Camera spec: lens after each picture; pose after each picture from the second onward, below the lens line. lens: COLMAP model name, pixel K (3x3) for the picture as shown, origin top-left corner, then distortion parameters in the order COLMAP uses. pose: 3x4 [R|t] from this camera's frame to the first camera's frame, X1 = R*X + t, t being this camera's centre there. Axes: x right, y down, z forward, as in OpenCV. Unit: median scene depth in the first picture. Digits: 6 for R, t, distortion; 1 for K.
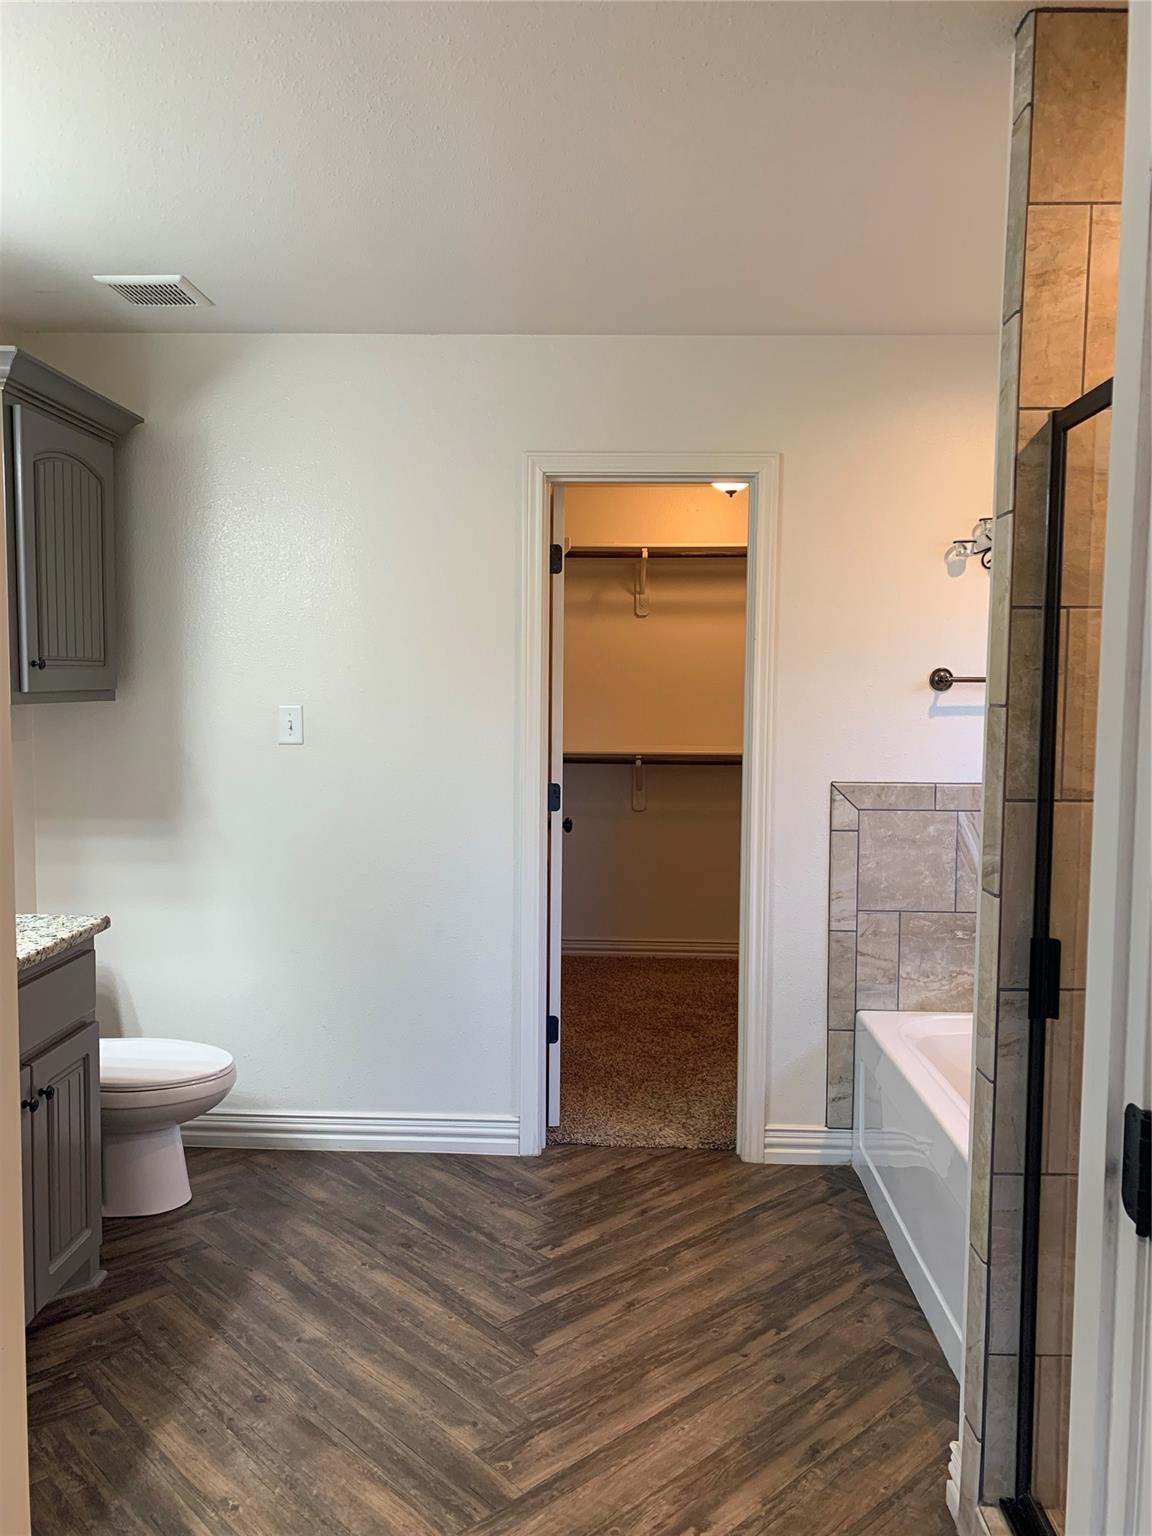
lens RADIAL K [[1176.4, 0, 580.5], [0, 1176.4, 764.6], [0, 0, 1]] dist [0.031307, -0.024634]
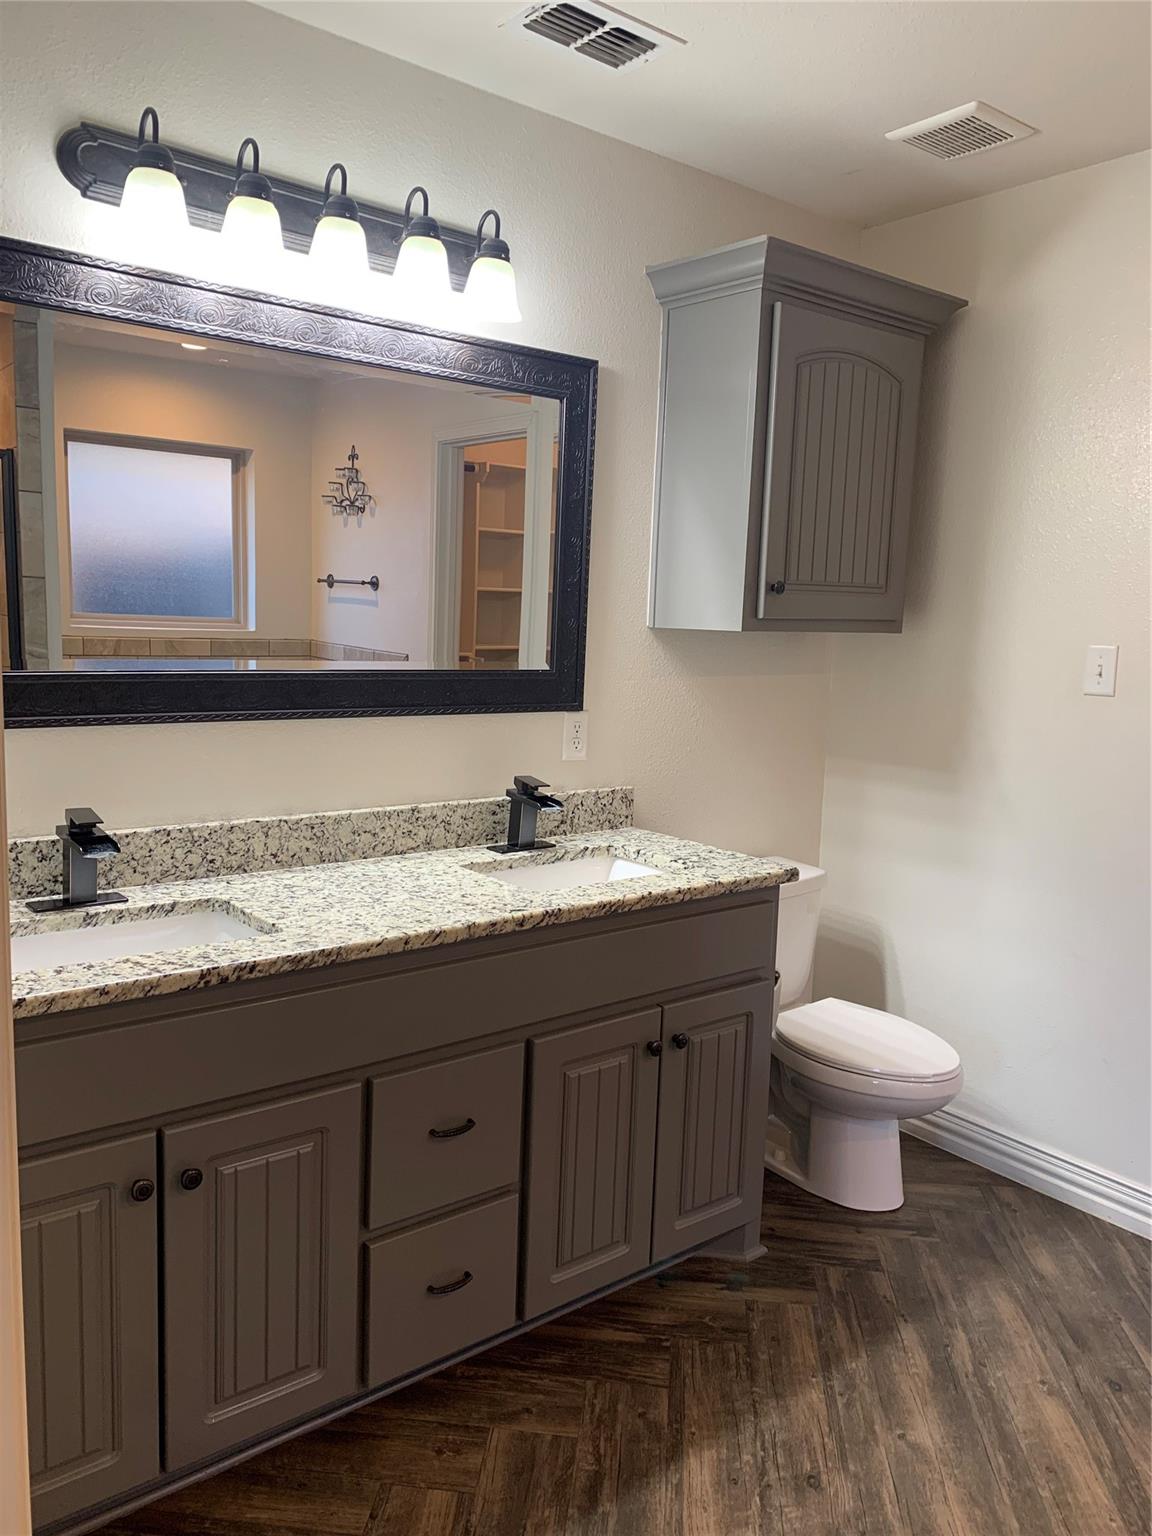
lens RADIAL K [[1176.4, 0, 567.0], [0, 1176.4, 774.3], [0, 0, 1]] dist [0.031307, -0.024634]
pose [[0.652078, 0.114252, -0.749493, 0.128850], [-0.078576, 0.993441, 0.083076, -0.002955], [0.754069, 0.004720, 0.656779, 0.243244]]
